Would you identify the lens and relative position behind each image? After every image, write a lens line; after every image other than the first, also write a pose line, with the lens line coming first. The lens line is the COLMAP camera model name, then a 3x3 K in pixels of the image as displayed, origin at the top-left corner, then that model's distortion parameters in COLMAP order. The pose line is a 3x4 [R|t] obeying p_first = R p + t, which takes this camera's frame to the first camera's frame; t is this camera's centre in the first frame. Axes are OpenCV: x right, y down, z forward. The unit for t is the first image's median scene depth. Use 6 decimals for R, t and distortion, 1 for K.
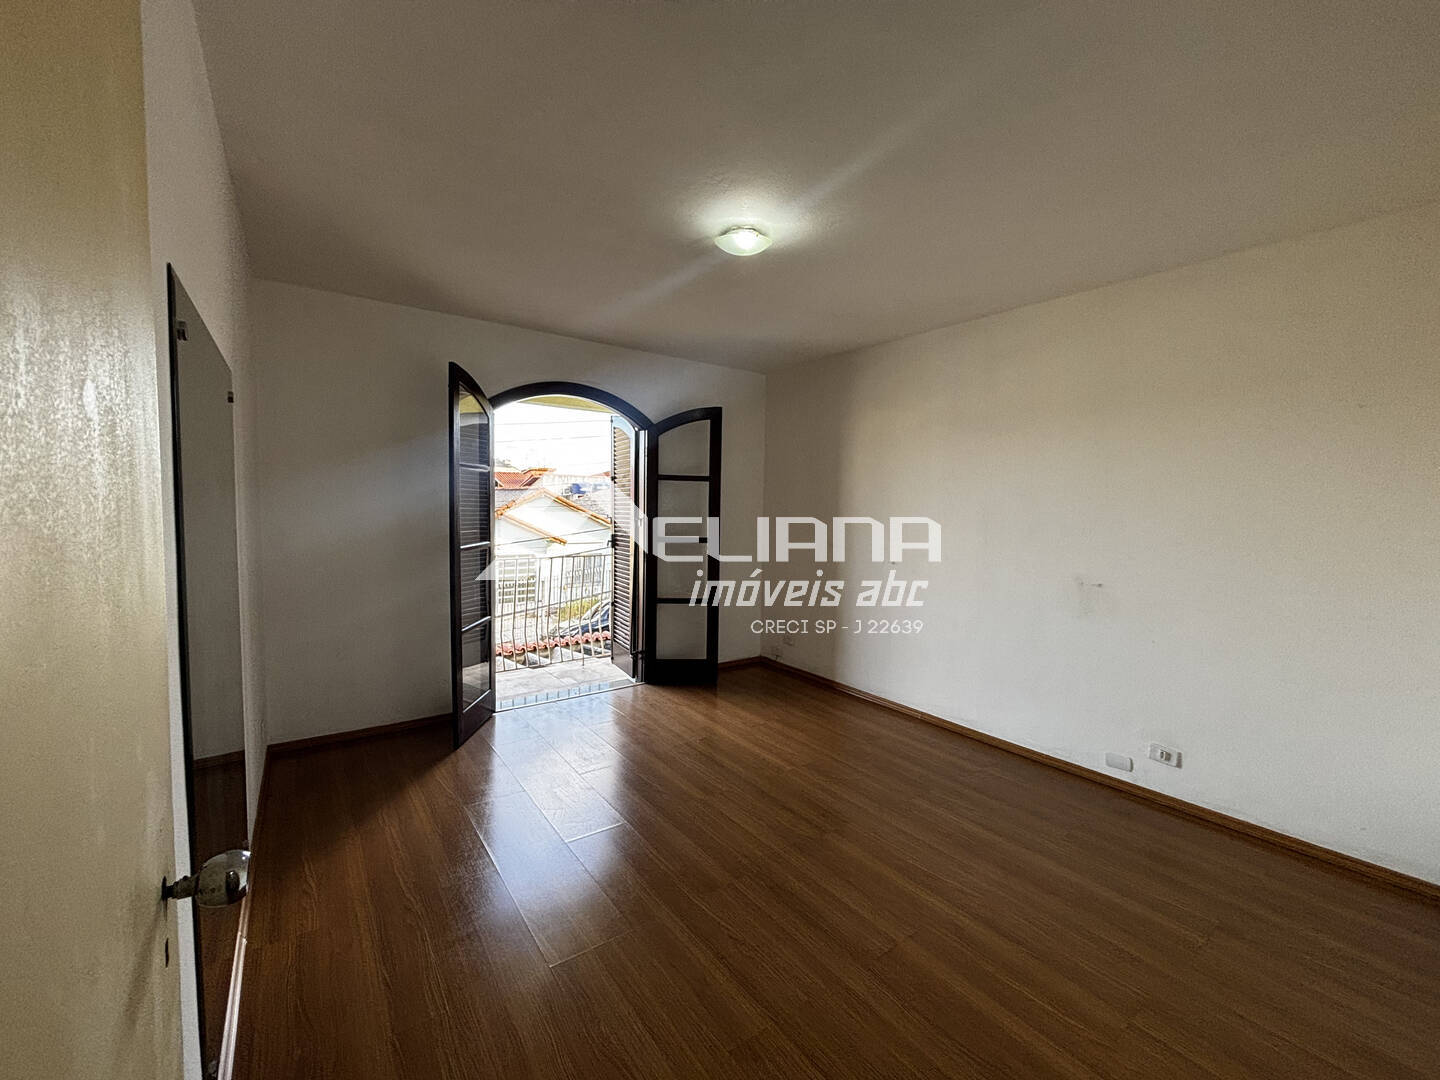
lens RADIAL K [[575.3, 0, 714.0], [0, 575.3, 541.3], [0, 0, 1]] dist [0.001411, -0.000258]
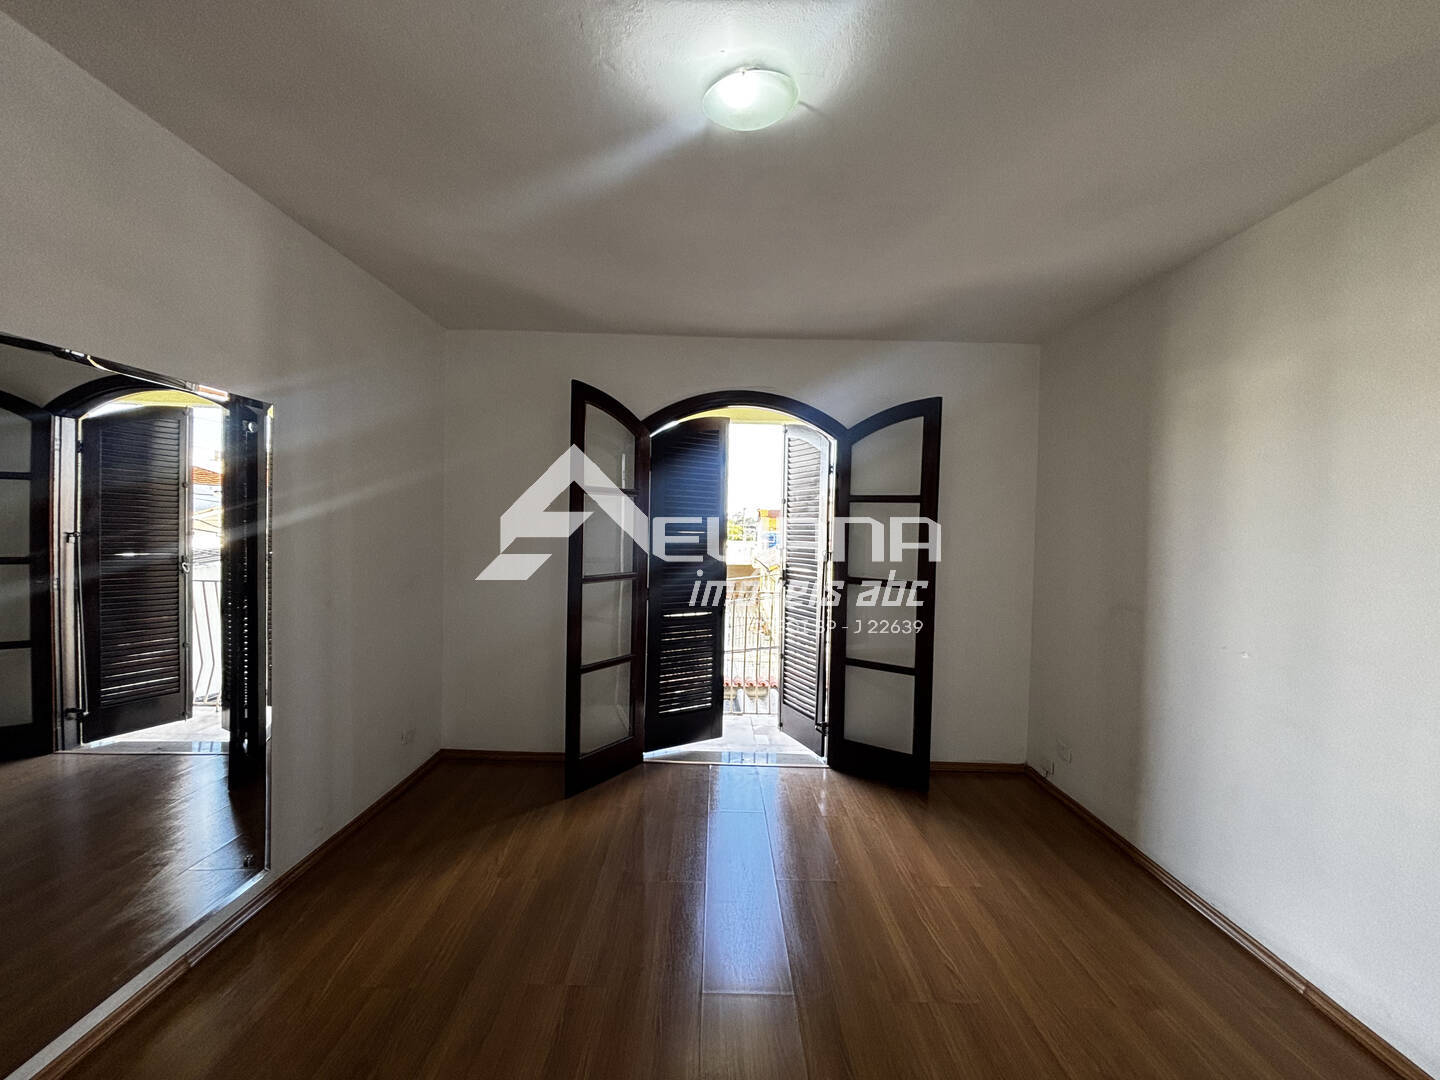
lens RADIAL K [[575.3, 0, 719.0], [0, 575.3, 540.3], [0, 0, 1]] dist [0.001411, -0.000258]
pose [[0.806373, 0.002366, -0.591403, 0.215398], [-0.049624, 0.996736, -0.063674, 0.002247], [0.589322, 0.080693, 0.803858, 0.280441]]
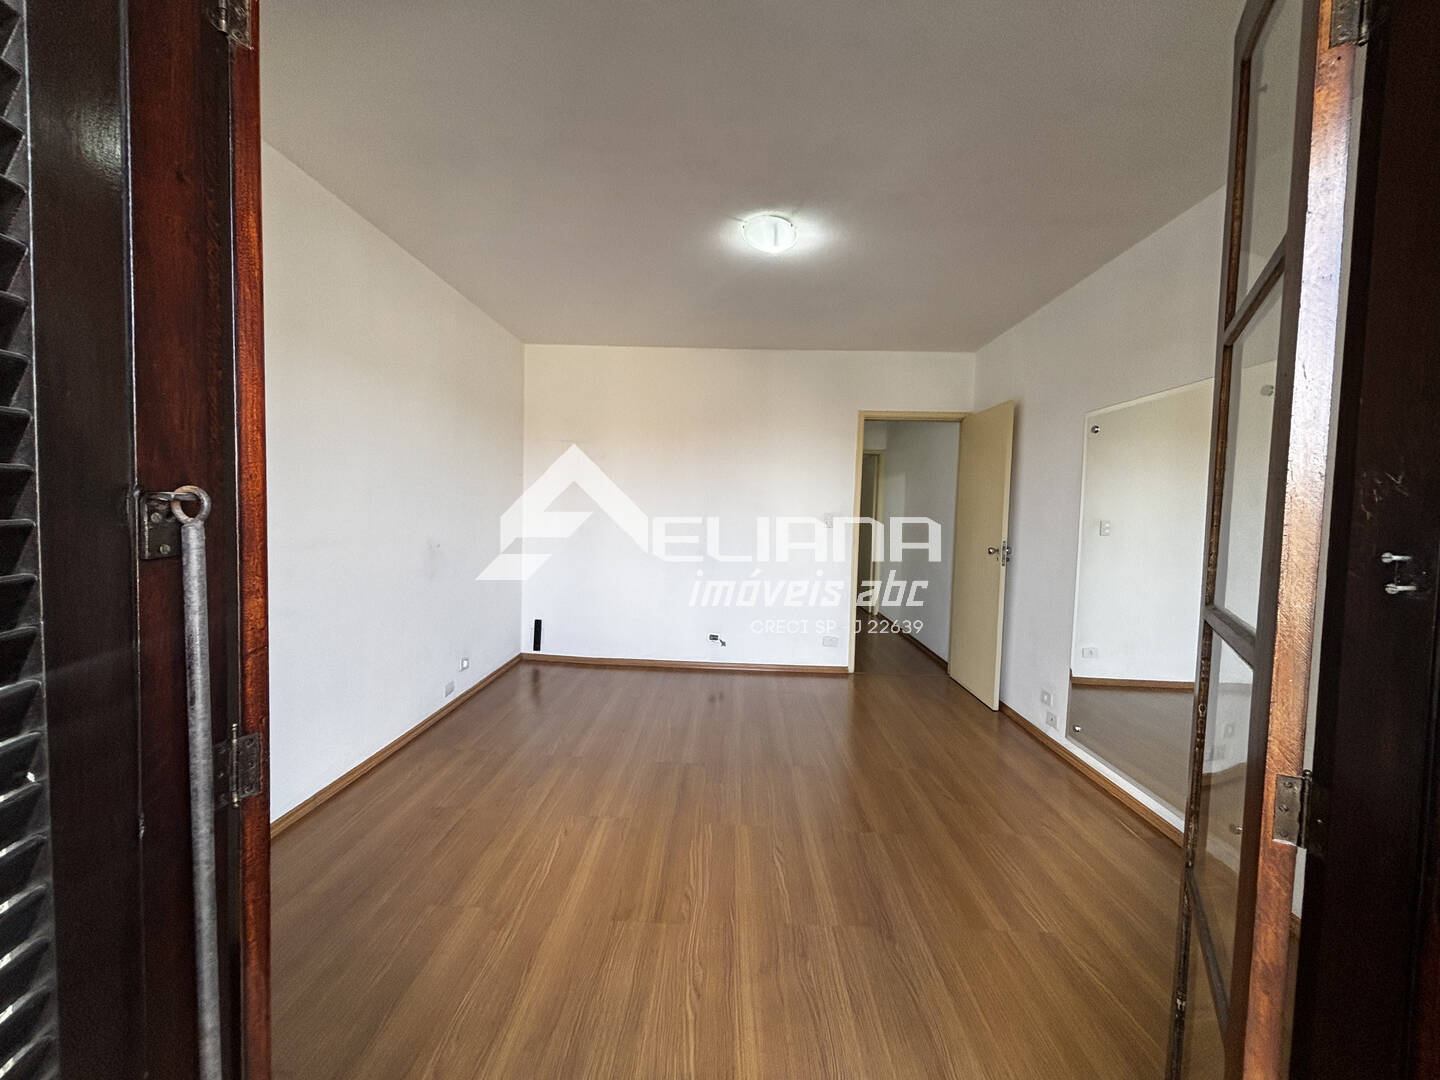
lens RADIAL K [[575.3, 0, 716.4], [0, 575.3, 537.0], [0, 0, 1]] dist [0.001411, -0.000258]
pose [[-0.779222, -0.059443, 0.623923, -0.312948], [0.017363, 0.993063, 0.116298, -0.041414], [-0.626508, 0.101455, -0.772784, 1.060436]]
